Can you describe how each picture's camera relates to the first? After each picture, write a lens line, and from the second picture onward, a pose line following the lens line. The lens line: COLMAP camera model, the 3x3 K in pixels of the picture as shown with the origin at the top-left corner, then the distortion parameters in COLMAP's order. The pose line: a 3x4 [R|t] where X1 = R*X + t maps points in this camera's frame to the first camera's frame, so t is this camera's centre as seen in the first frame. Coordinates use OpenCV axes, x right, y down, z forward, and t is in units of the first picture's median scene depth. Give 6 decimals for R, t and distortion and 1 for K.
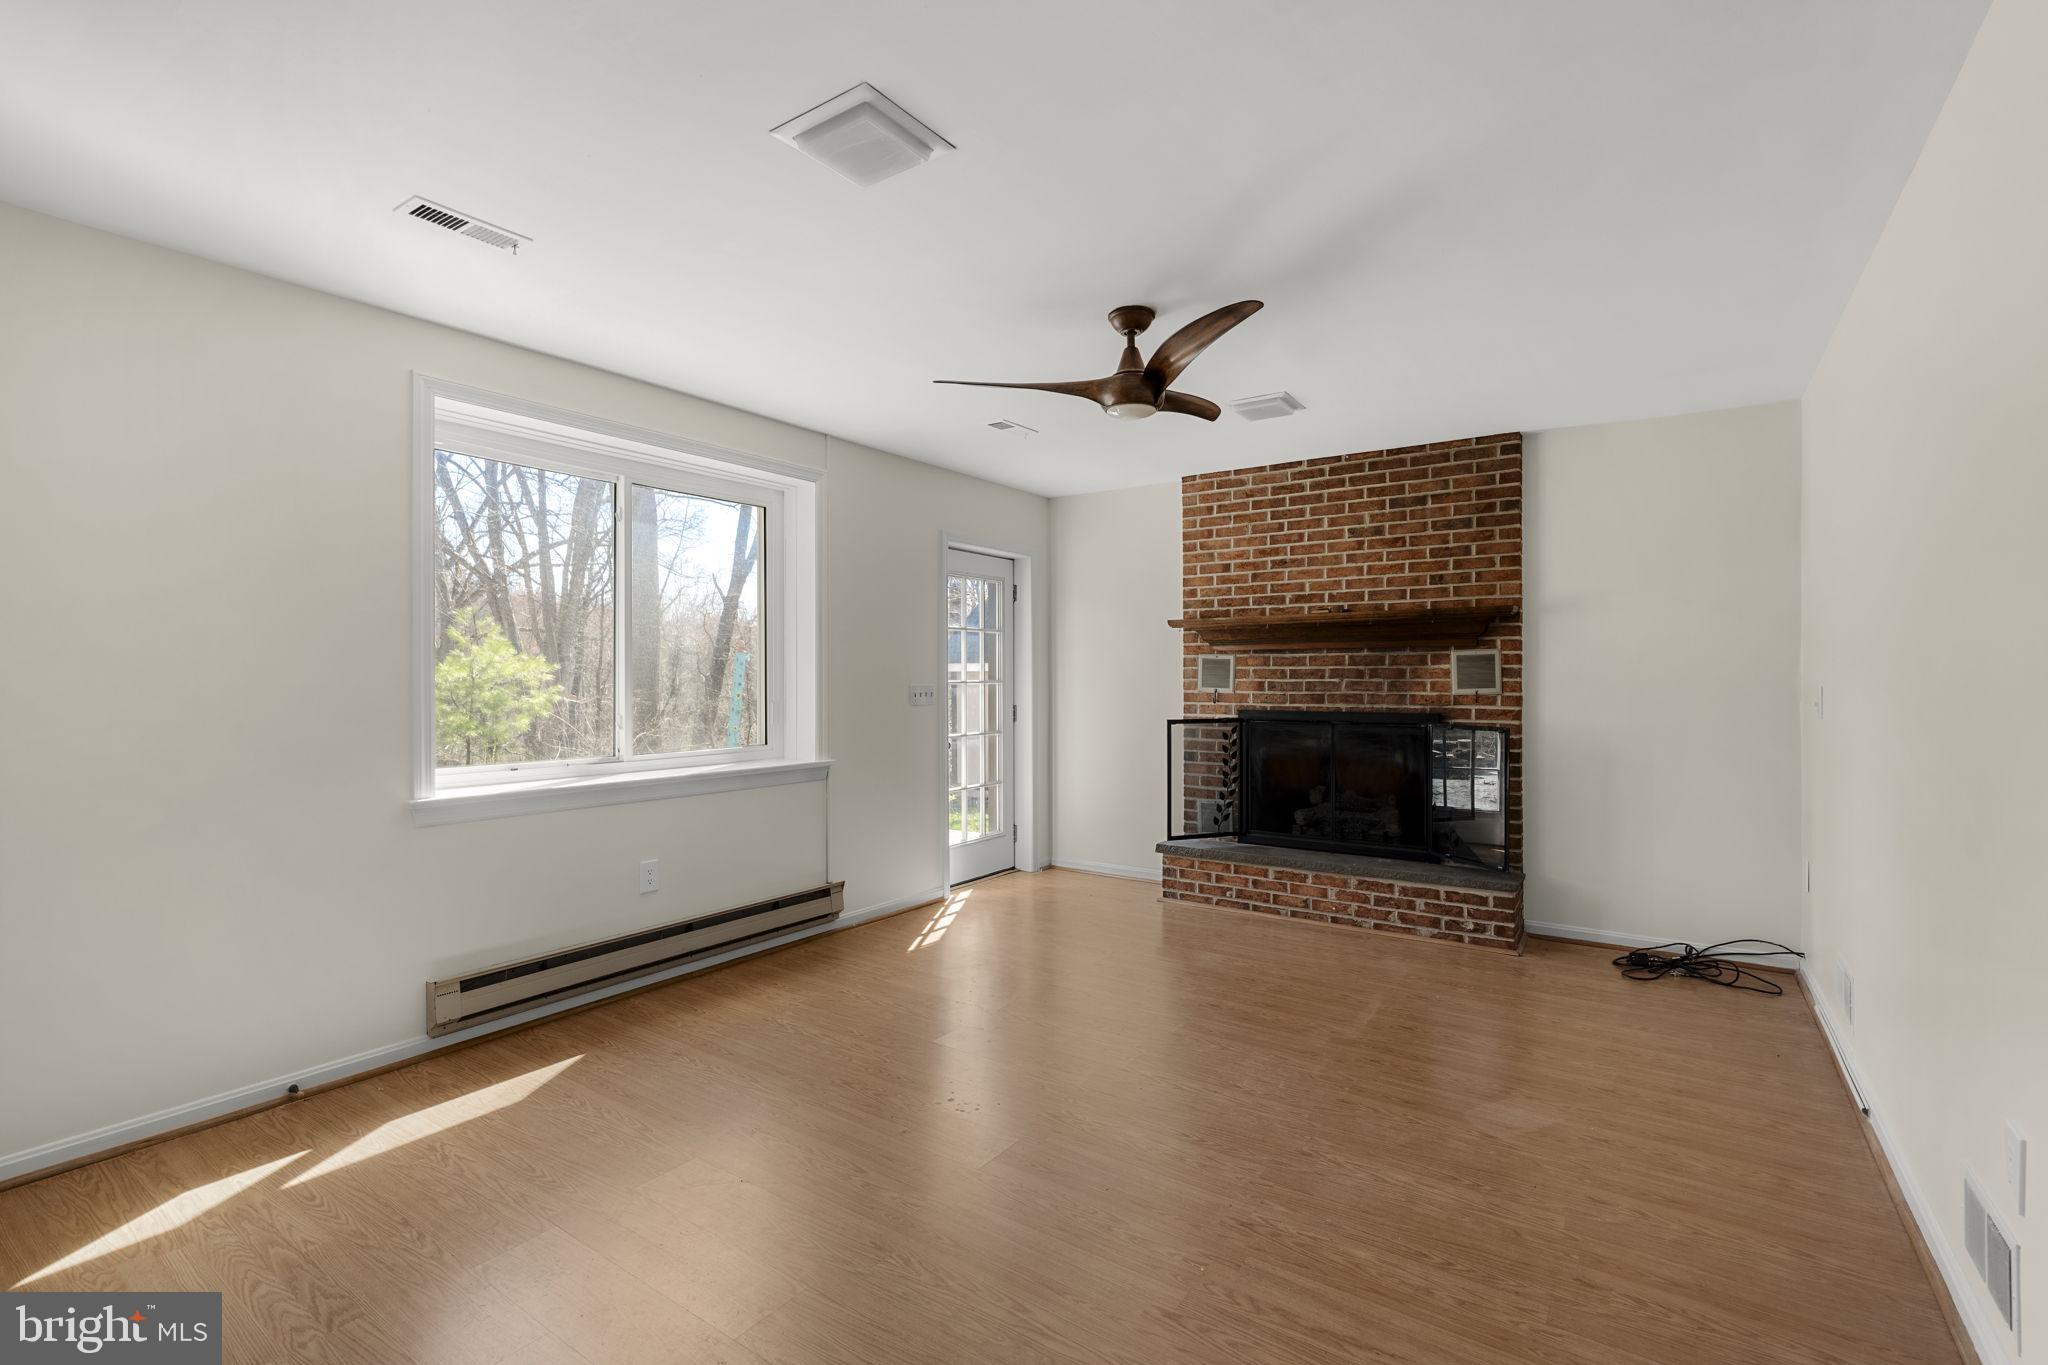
lens RADIAL K [[942.6, 0, 1022.6], [0, 942.6, 672.4], [0, 0, 1]] dist [-0.001937, -0.000218]
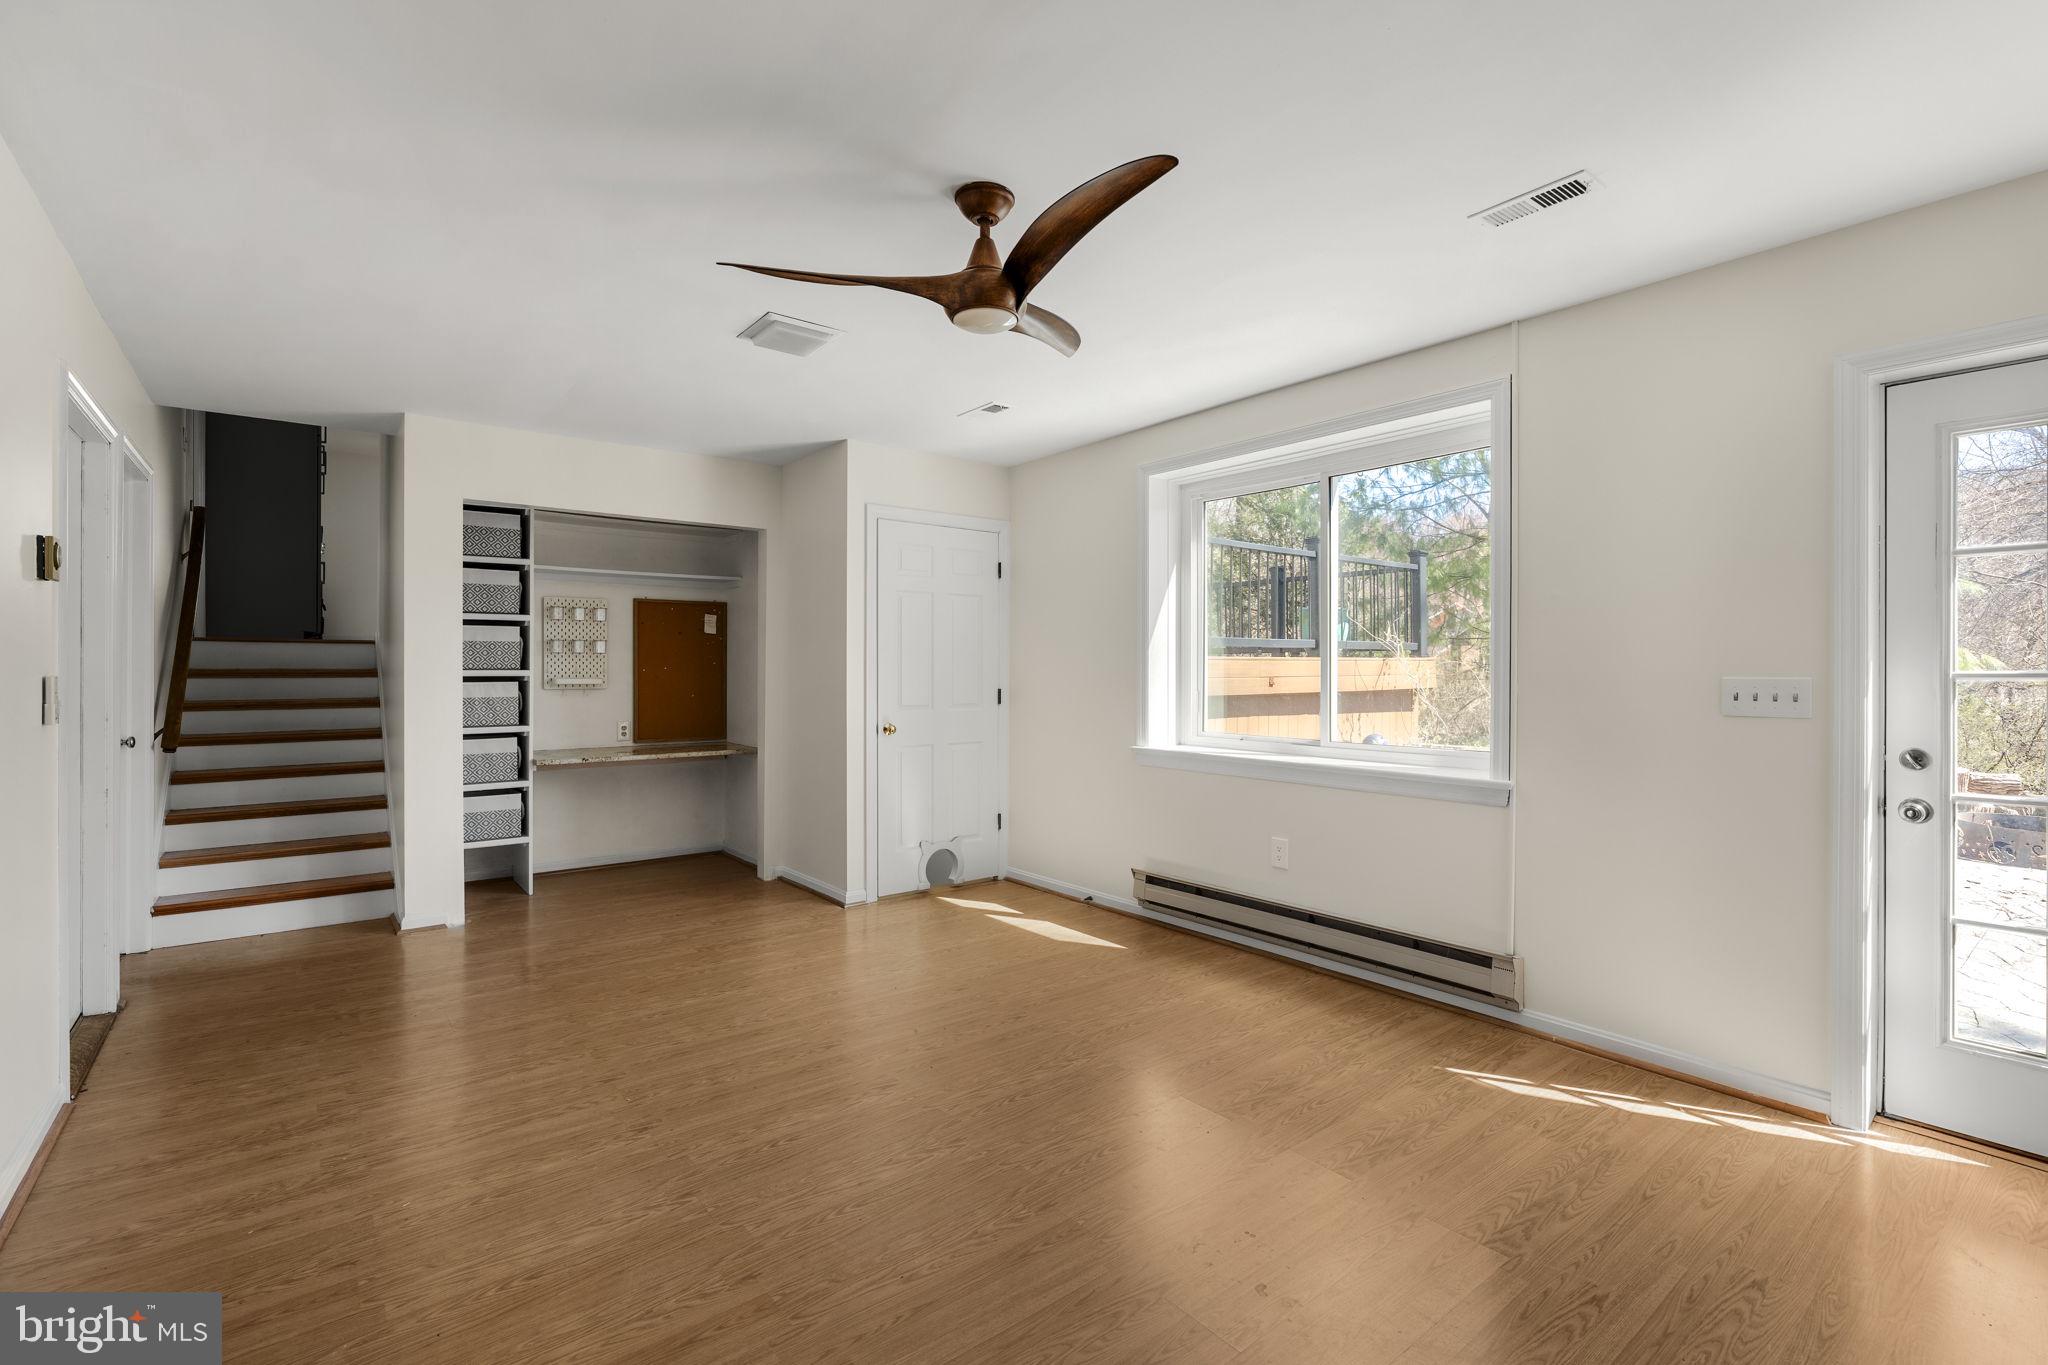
lens RADIAL K [[942.6, 0, 1026.0], [0, 942.6, 683.8], [0, 0, 1]] dist [-0.001937, -0.000218]
pose [[-0.311346, 0.013156, -0.950206, 0.772457], [0.004547, 0.999913, 0.012354, 0.012931], [0.950286, -0.000475, -0.311379, 1.174079]]
